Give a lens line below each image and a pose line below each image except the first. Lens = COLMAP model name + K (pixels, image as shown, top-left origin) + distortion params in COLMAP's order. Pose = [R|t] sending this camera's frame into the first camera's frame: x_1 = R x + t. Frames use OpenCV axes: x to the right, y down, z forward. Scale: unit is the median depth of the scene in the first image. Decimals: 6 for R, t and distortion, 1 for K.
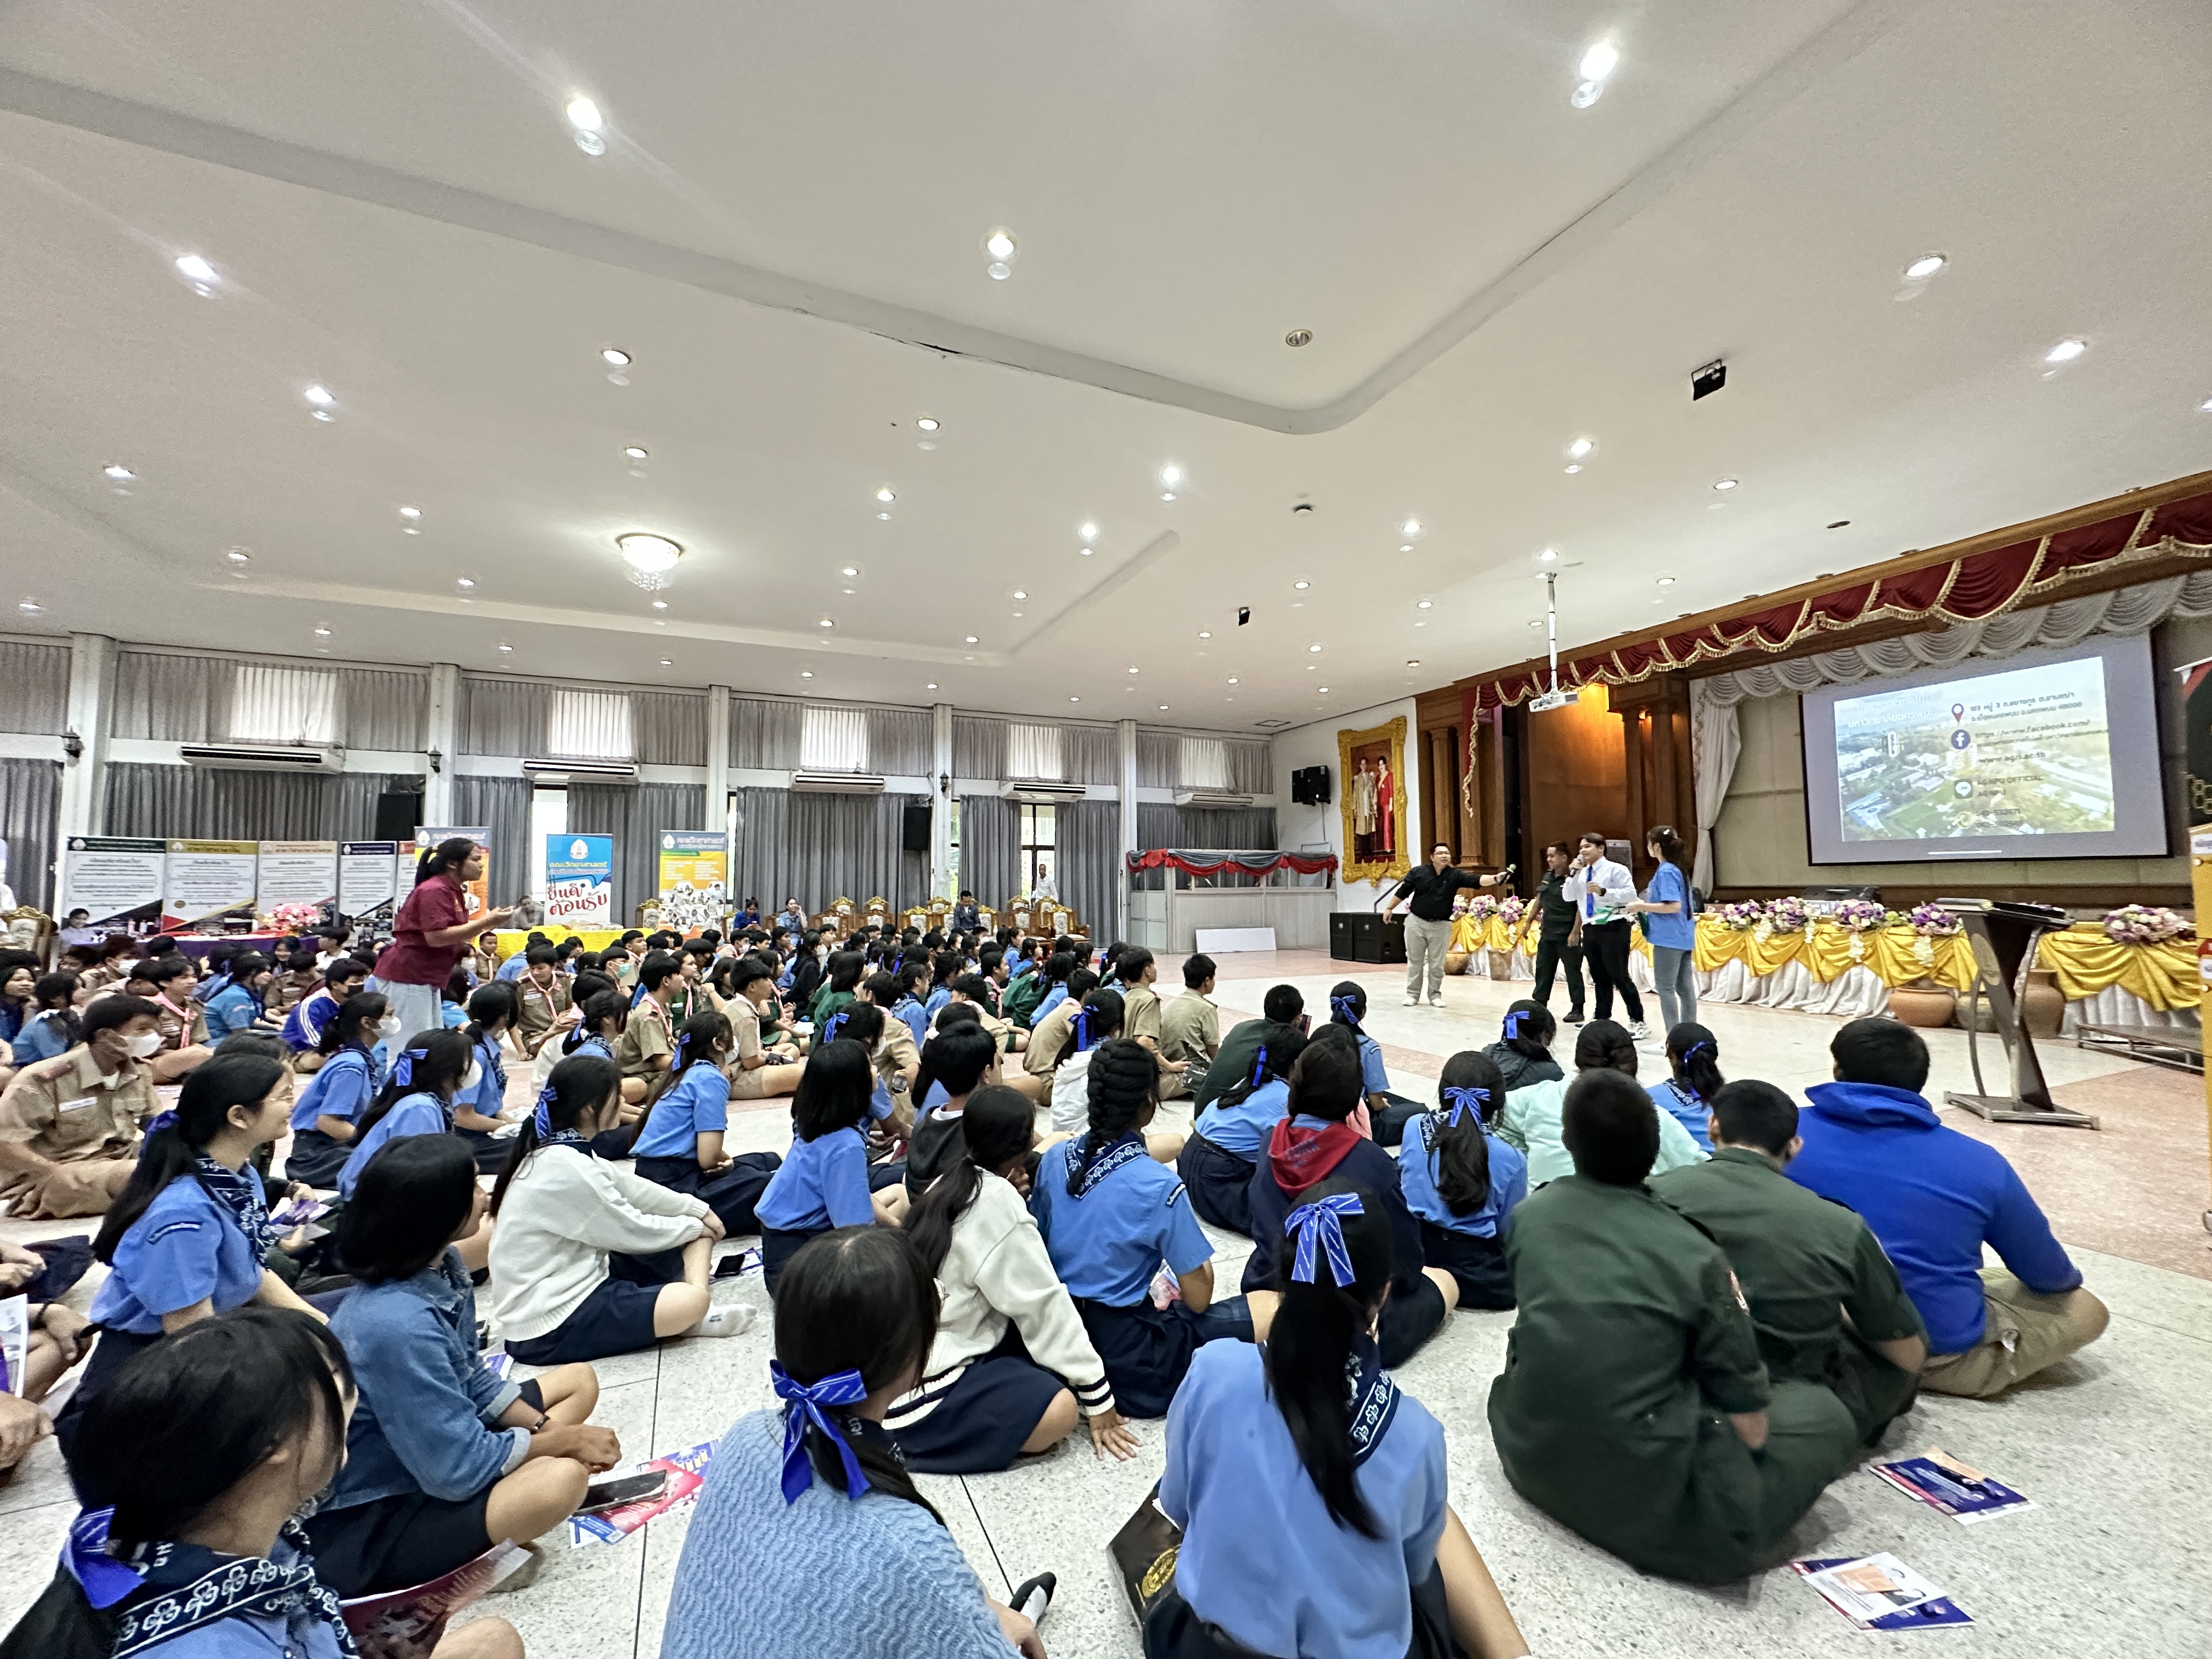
lens RADIAL K [[876.3, 0, 1106.5], [0, 876.3, 833.4], [0, 0, 1]] dist [-0.002720, -0.000375]
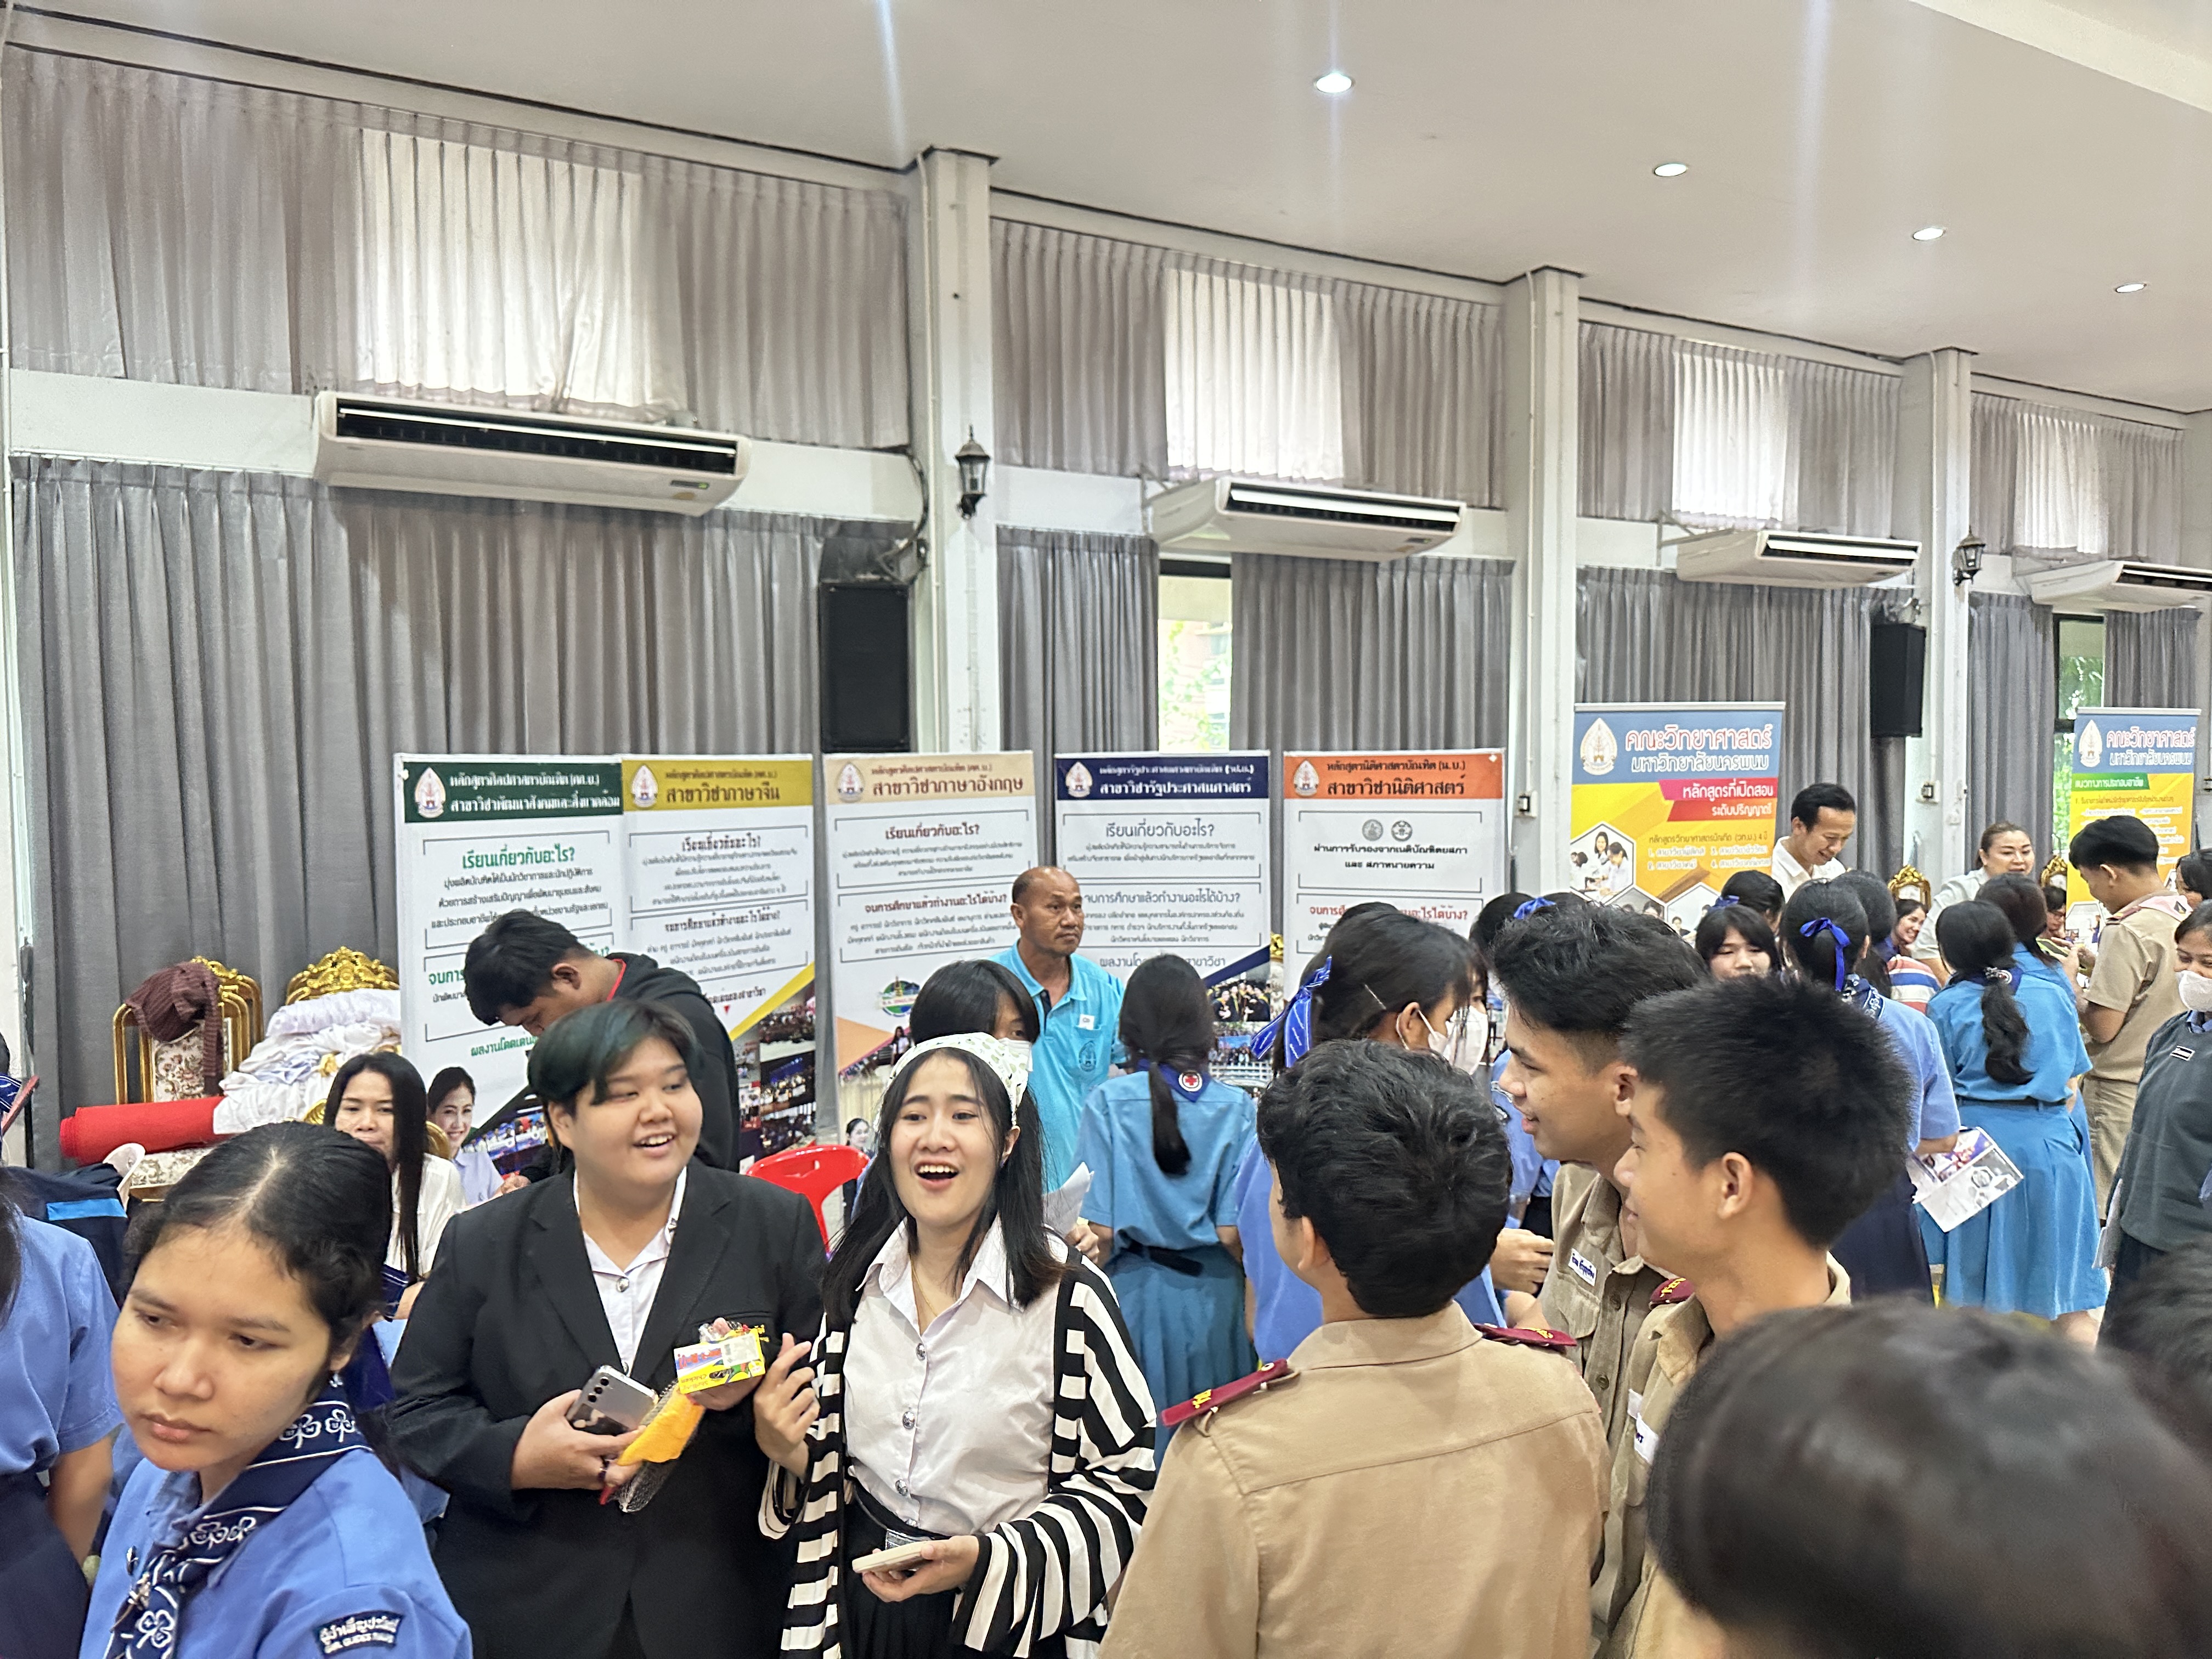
lens RADIAL K [[1531.1, 0, 1111.8], [0, 1531.1, 833.5], [0, 0, 1]] dist [0.151920, -0.291069]
pose [[0.994800, -0.017972, 0.100251, -1.314393], [0.008760, 0.995758, 0.091589, -0.010383], [-0.101472, -0.090234, 0.990738, 0.743461]]
